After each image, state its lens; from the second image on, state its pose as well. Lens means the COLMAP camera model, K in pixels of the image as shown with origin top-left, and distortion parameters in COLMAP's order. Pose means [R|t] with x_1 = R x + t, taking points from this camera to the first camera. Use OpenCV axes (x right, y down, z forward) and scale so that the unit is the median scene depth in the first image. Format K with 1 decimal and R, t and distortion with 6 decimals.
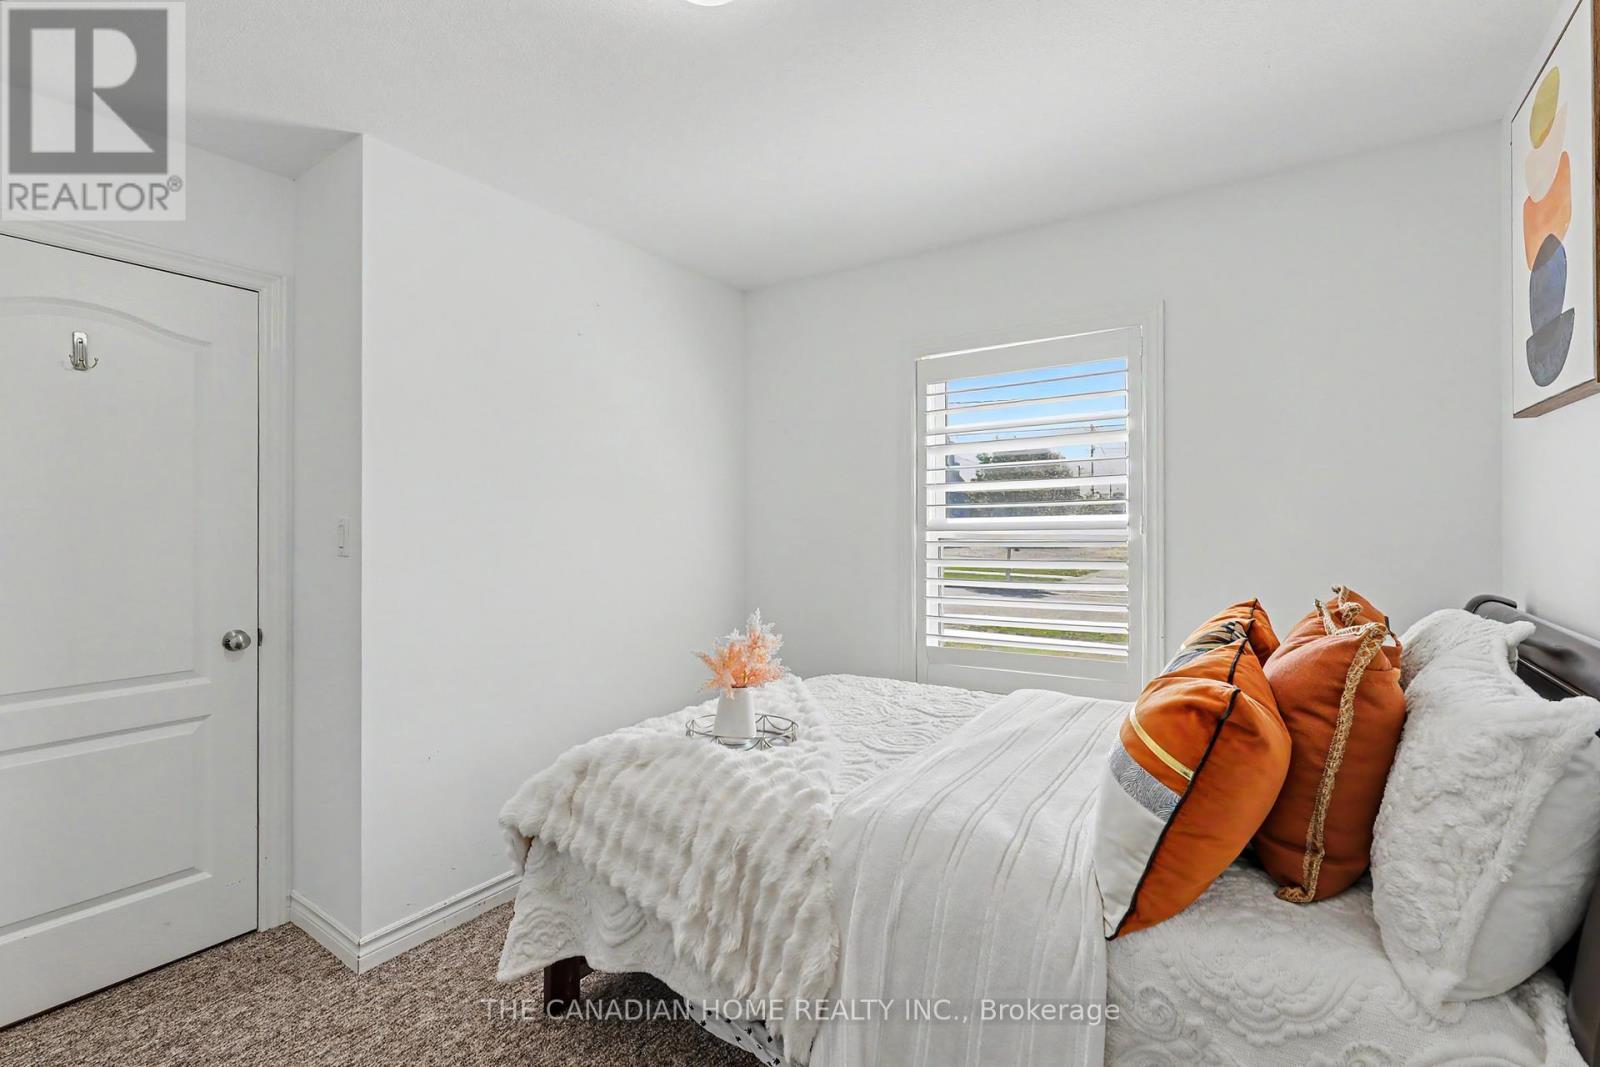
lens RADIAL K [[680.1, 0, 799.7], [0, 680.1, 530.0], [0, 0, 1]] dist [-0.009375, -0.000127]
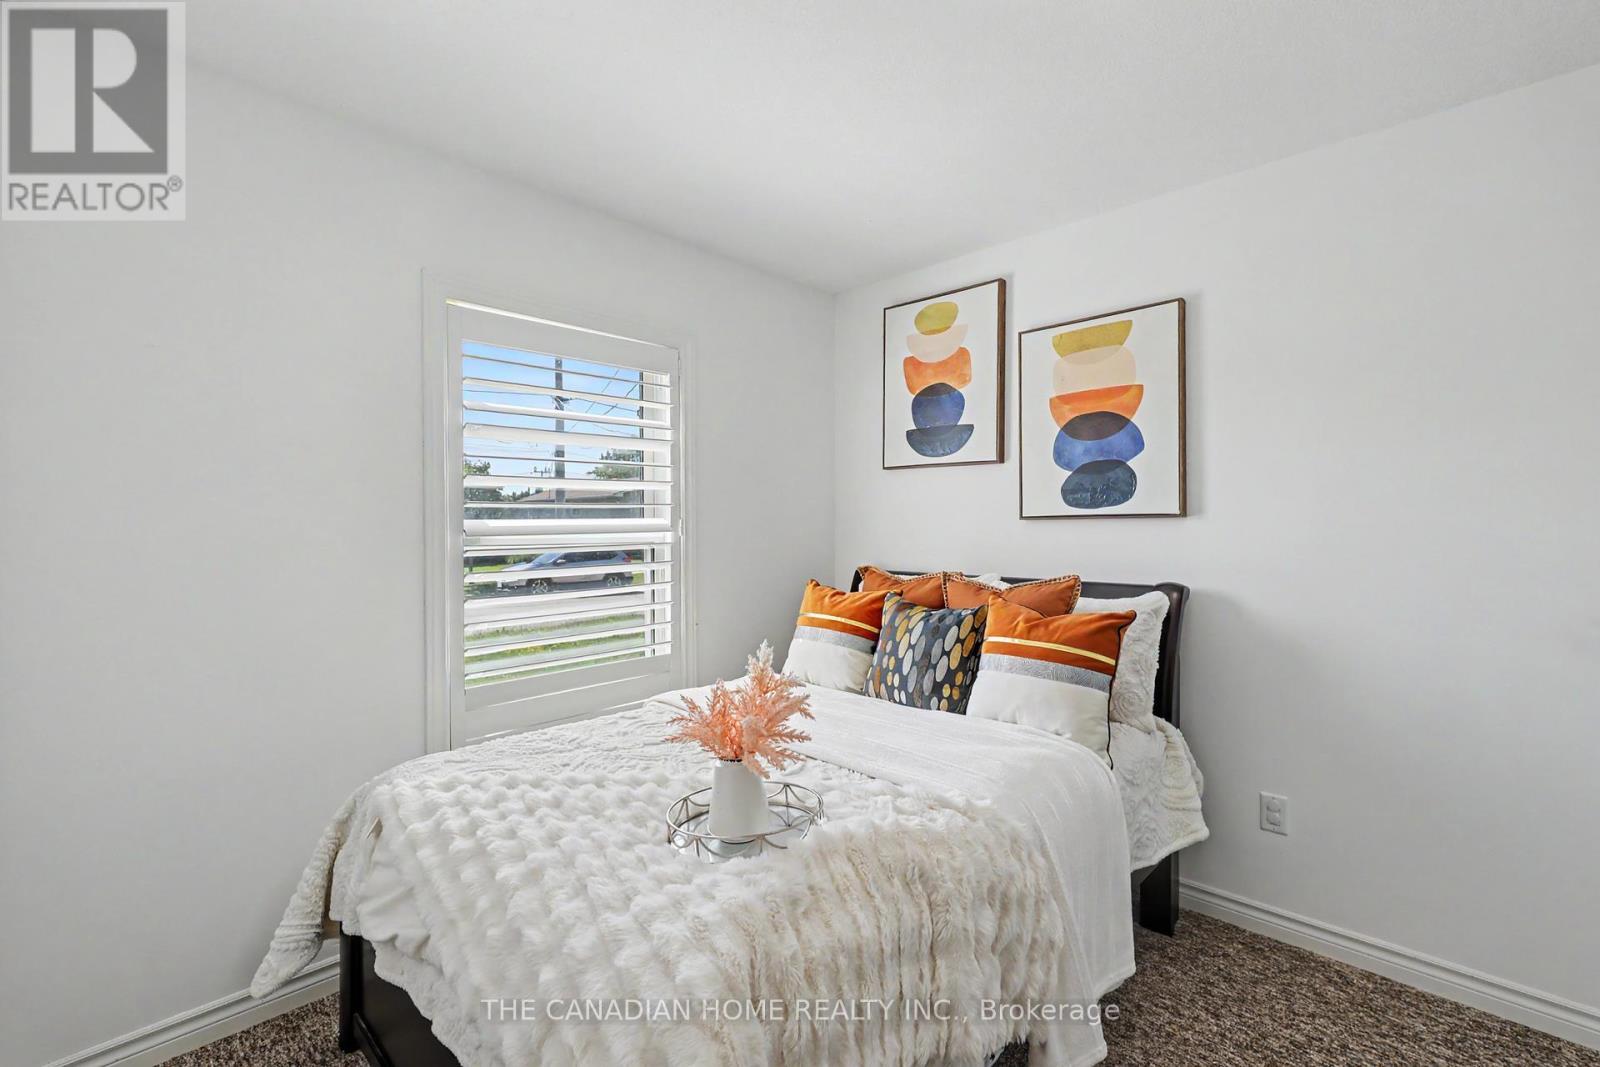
lens RADIAL K [[680.1, 0, 799.7], [0, 680.1, 530.0], [0, 0, 1]] dist [-0.009375, -0.000127]
pose [[0.203655, -0.004236, 0.979034, -0.552164], [0.009054, 0.999956, 0.002443, -0.004516], [-0.979001, 0.008367, 0.203684, 0.571018]]
